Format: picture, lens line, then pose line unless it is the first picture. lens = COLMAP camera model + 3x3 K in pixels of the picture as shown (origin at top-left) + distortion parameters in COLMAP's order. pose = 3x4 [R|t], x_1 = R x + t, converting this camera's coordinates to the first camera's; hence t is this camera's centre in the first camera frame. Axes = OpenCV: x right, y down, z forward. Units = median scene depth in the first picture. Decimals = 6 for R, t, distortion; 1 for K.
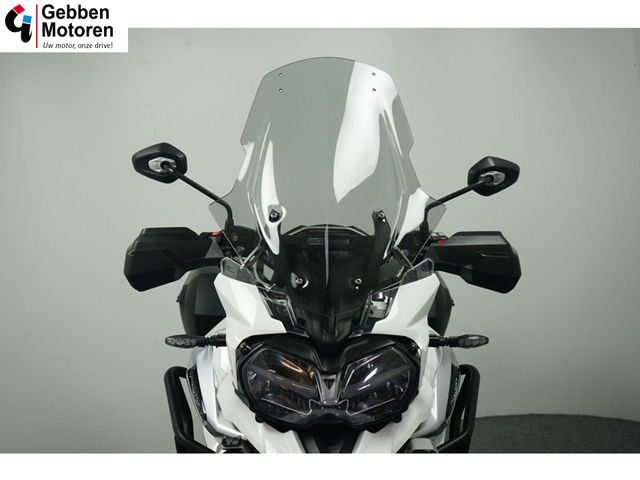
lens RADIAL K [[893.0, 0, 319.2], [0, 893.0, 240.2], [0, 0, 1]] dist [0.013613, 0.000000]
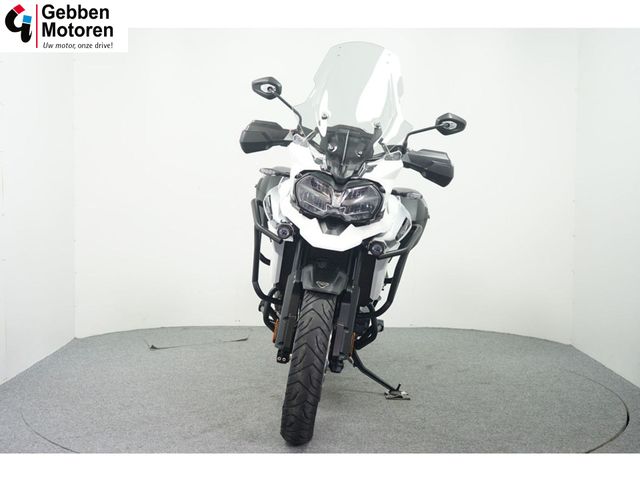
lens RADIAL K [[893.0, 0, 320.7], [0, 893.0, 239.9], [0, 0, 1]] dist [0.013613, 0.000000]
pose [[0.985253, 0.163060, -0.051842, 0.079241], [-0.163152, 0.986598, 0.002495, 0.214709], [0.051554, 0.006000, 0.998652, -0.873978]]
